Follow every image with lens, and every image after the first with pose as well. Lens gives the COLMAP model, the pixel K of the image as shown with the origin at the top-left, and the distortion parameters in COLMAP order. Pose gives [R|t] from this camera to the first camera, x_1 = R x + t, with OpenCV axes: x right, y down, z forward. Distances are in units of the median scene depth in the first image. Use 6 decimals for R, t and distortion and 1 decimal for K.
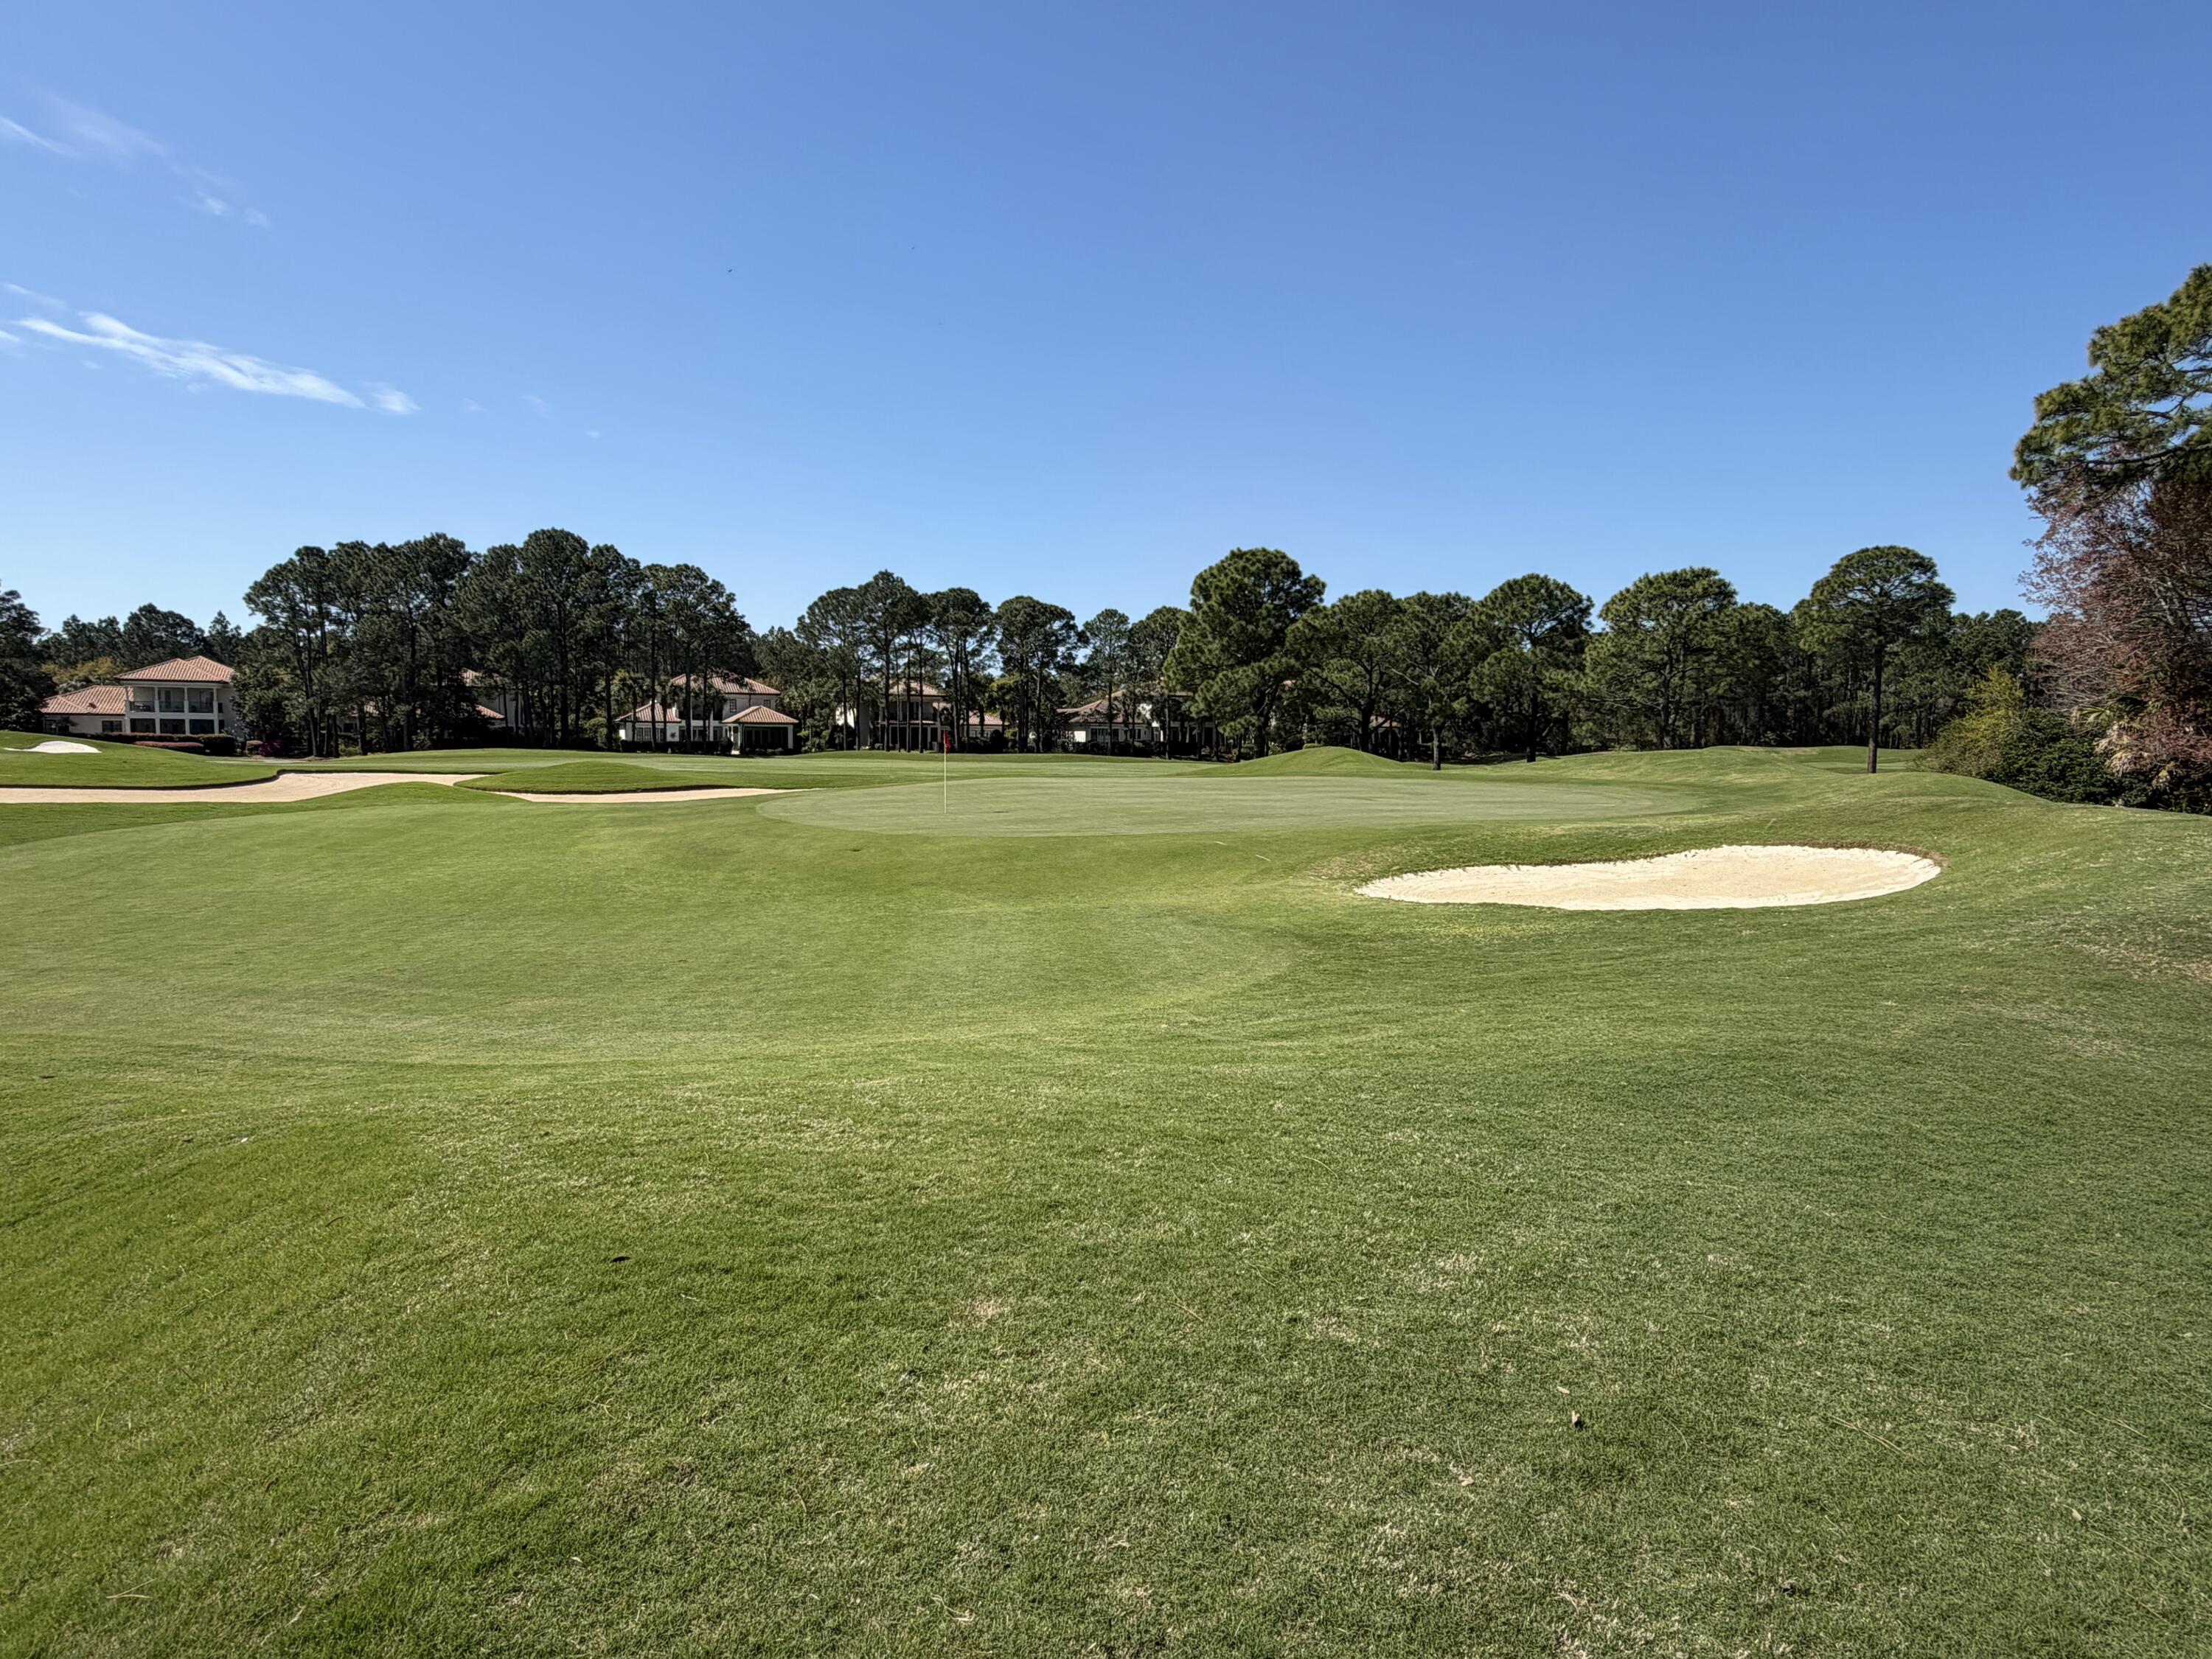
lens RADIAL K [[1231.4, 0, 1091.8], [0, 1231.4, 835.7], [0, 0, 1]] dist [0.000997, 0.000645]
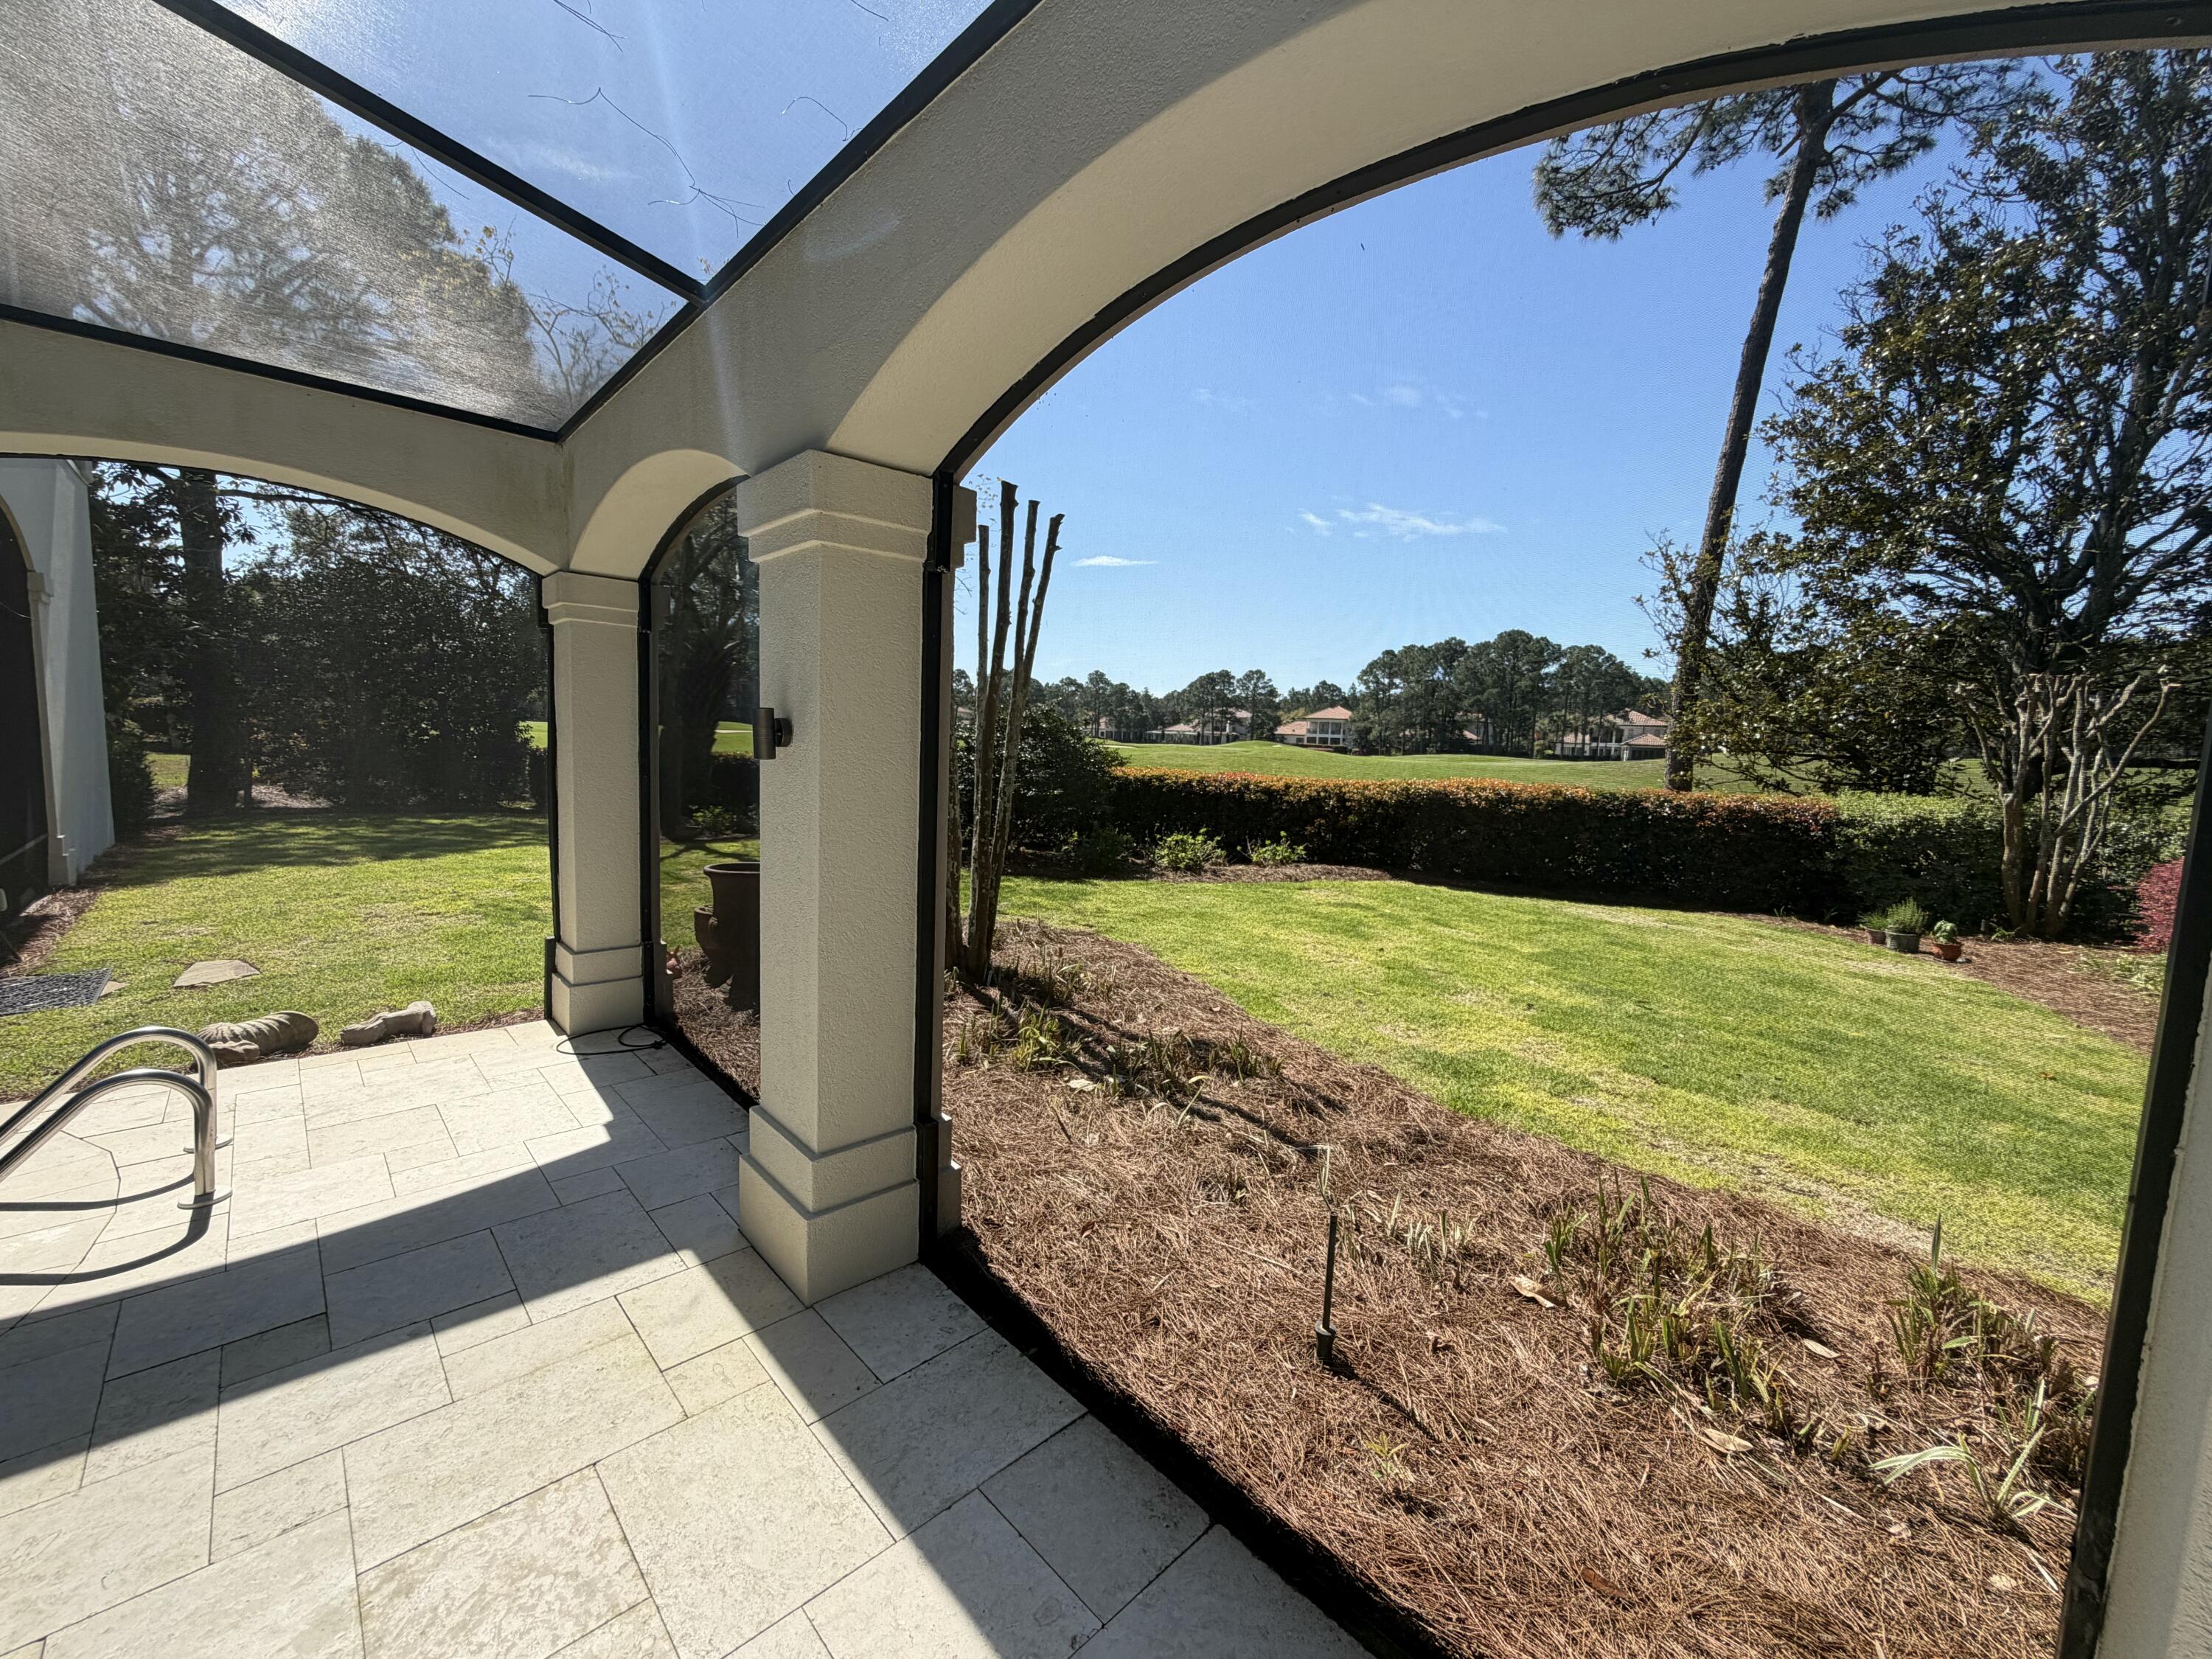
lens RADIAL K [[882.2, 0, 1101.1], [0, 882.2, 823.2], [0, 0, 1]] dist [0.002205, 0.000804]
pose [[0.620553, 0.086755, -0.779351, 0.201340], [-0.094096, 0.994918, 0.035828, 0.033196], [0.778499, 0.051101, 0.625563, -0.222835]]
